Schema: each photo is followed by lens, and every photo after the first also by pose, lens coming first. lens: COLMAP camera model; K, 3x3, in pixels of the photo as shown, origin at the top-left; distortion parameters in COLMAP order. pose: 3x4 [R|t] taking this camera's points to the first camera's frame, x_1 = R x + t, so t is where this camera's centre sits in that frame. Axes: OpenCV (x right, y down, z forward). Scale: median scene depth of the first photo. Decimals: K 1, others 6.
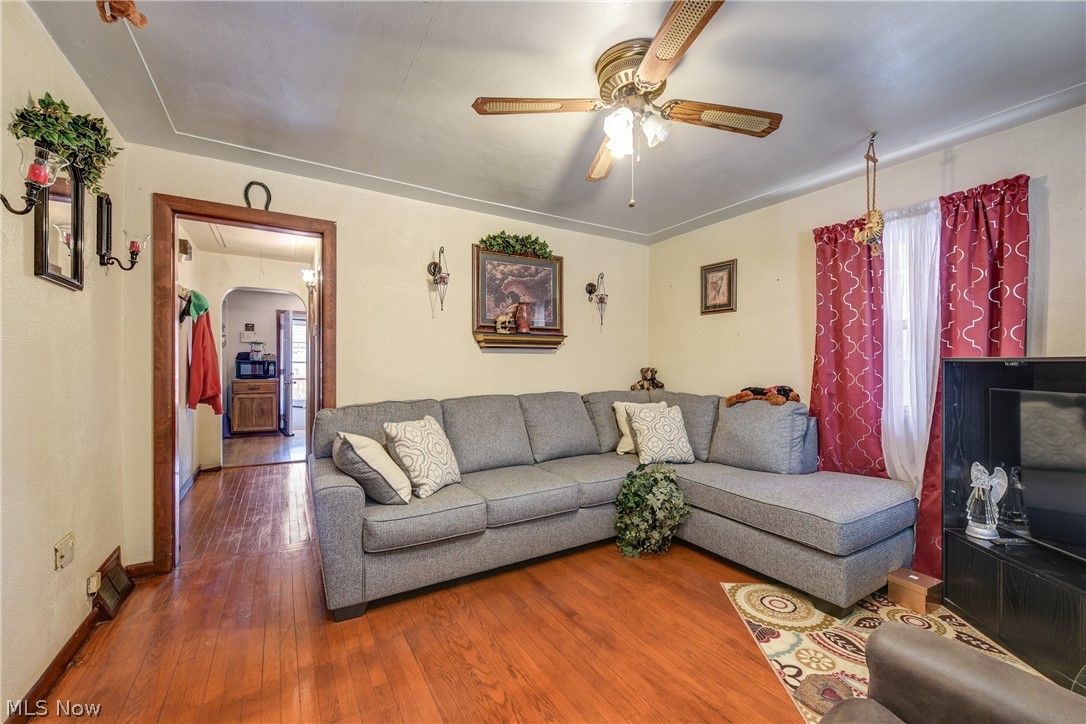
lens RADIAL K [[426.5, 0, 541.9], [0, 426.5, 367.0], [0, 0, 1]] dist [-0.003517, -0.000352]
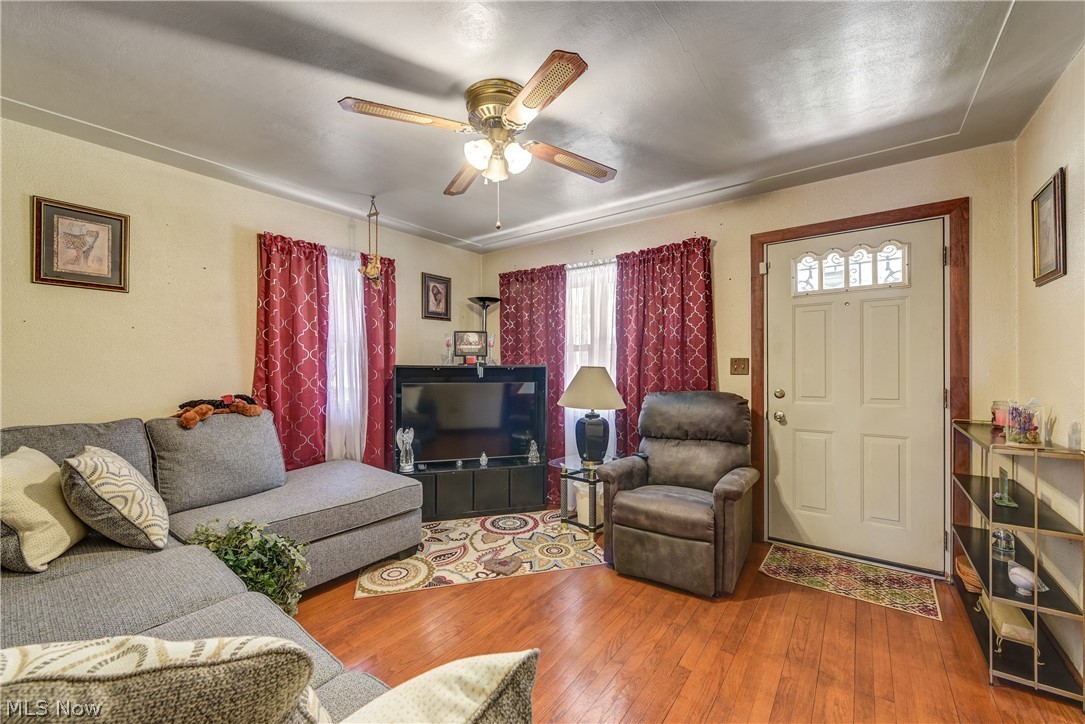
lens RADIAL K [[426.1, 0, 541.4], [0, 426.1, 367.0], [0, 0, 1]] dist [-0.003517, -0.000352]
pose [[-0.367498, -0.005215, 0.930010, -0.575237], [0.006222, 0.999948, 0.008066, -0.019175], [-0.930003, 0.008751, -0.367447, 0.879431]]
